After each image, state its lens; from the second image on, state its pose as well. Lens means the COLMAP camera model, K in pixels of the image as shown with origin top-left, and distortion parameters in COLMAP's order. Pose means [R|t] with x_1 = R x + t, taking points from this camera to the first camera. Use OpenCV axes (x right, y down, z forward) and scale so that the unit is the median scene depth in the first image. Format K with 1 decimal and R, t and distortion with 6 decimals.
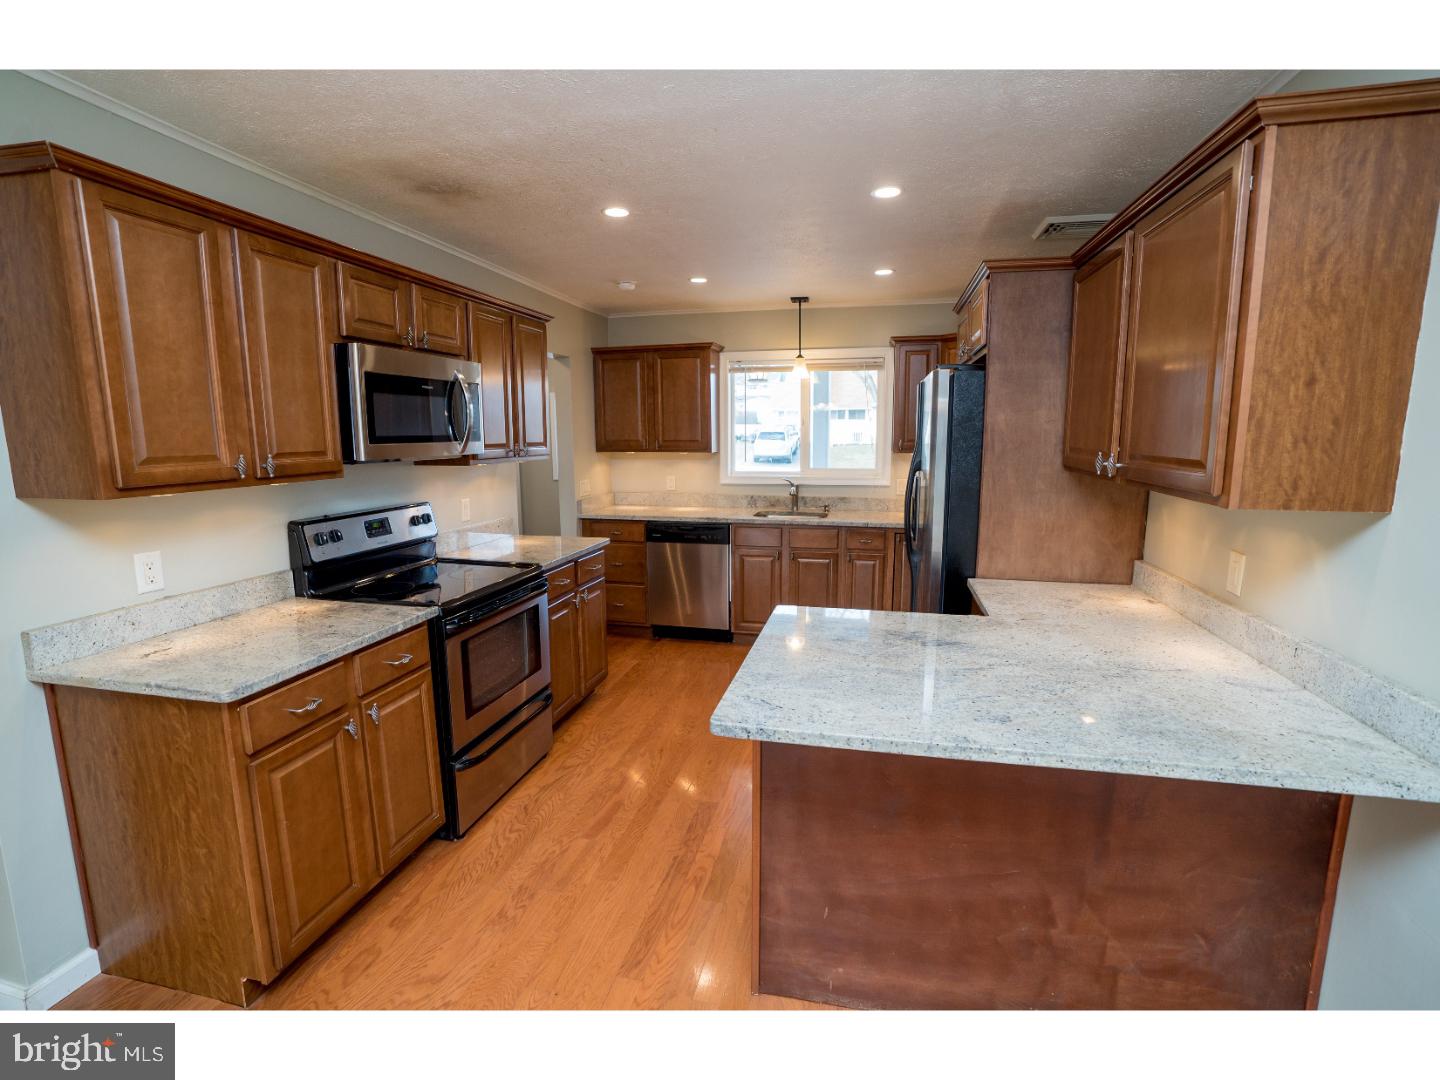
lens RADIAL K [[670.2, 0, 721.3], [0, 670.2, 544.1], [0, 0, 1]] dist [-0.060722, 0.023731]
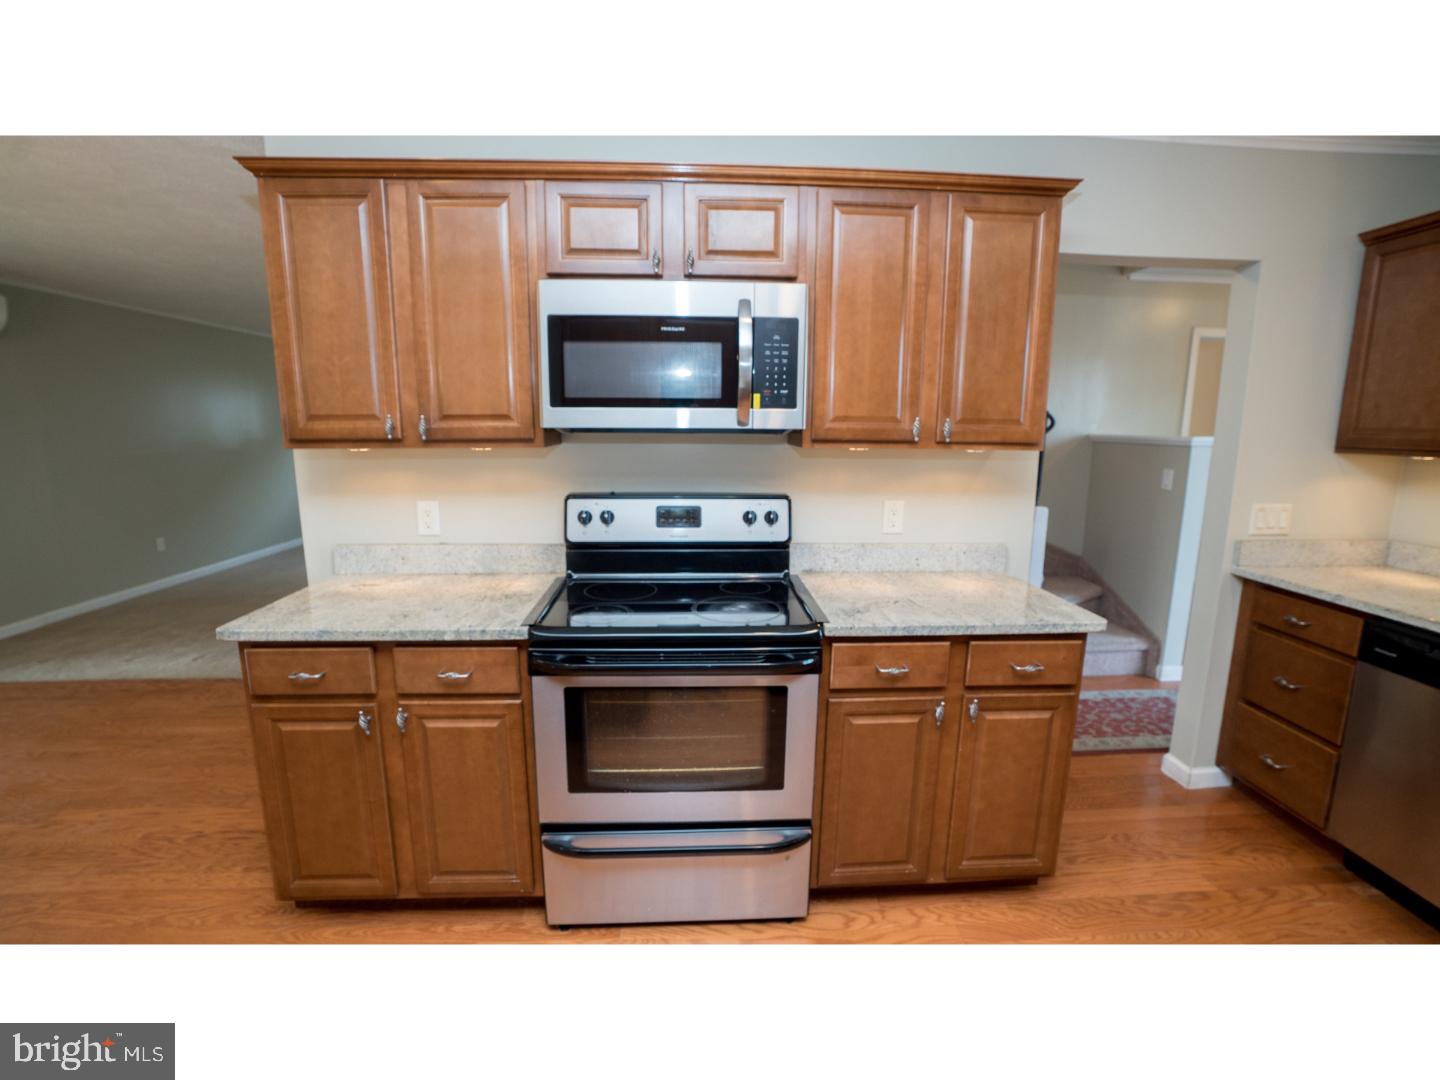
lens RADIAL K [[670.2, 0, 721.3], [0, 670.2, 544.1], [0, 0, 1]] dist [-0.060722, 0.023731]
pose [[0.283127, 0.181079, -0.941833, 0.344270], [-0.167317, 0.976281, 0.137404, -0.147360], [0.944375, 0.118682, 0.306709, 1.046646]]
